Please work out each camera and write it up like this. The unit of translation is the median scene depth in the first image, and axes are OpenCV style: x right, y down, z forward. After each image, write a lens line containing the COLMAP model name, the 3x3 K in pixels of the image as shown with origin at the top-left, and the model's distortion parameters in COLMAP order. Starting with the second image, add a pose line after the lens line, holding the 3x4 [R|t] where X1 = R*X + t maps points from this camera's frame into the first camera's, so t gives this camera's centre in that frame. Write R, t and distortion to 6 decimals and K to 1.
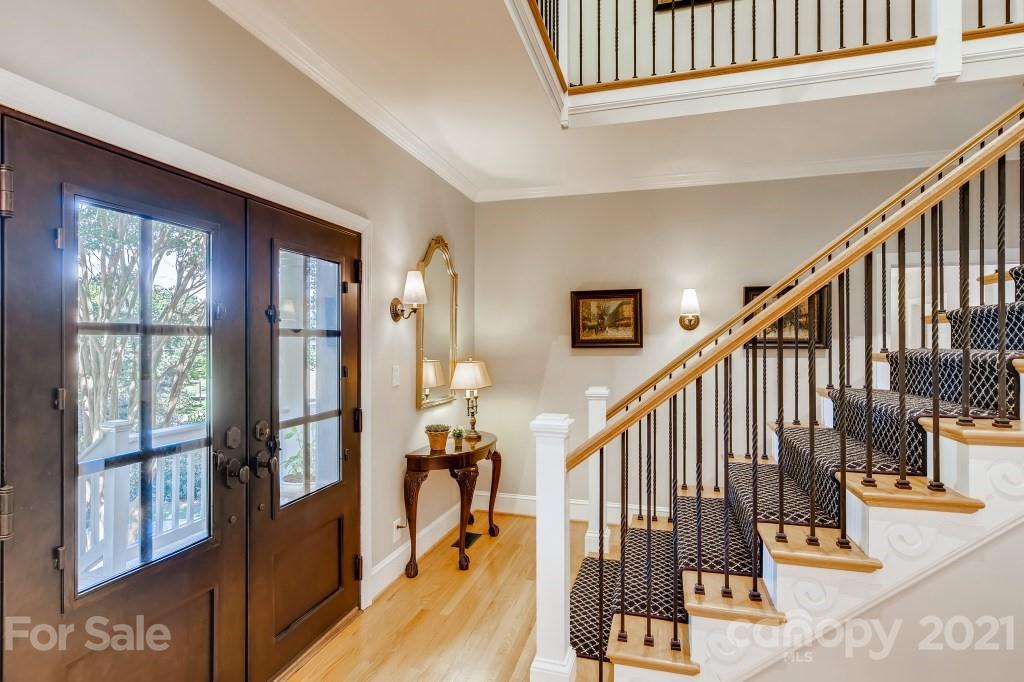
lens RADIAL K [[522.1, 0, 509.5], [0, 522.1, 339.5], [0, 0, 1]] dist [0.003341, -0.000360]
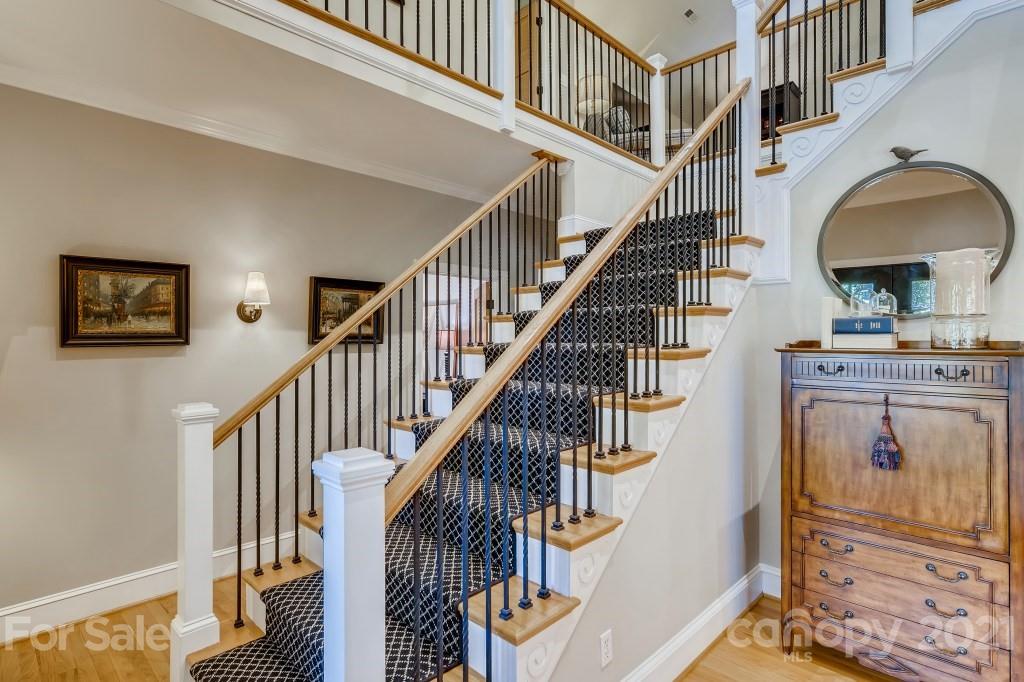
lens RADIAL K [[522.1, 0, 510.8], [0, 522.1, 343.5], [0, 0, 1]] dist [0.003341, -0.000360]
pose [[0.470540, -0.008437, 0.882338, -0.182311], [-0.004277, 0.999921, 0.011842, 0.002938], [-0.882368, -0.009345, 0.470467, 0.250366]]
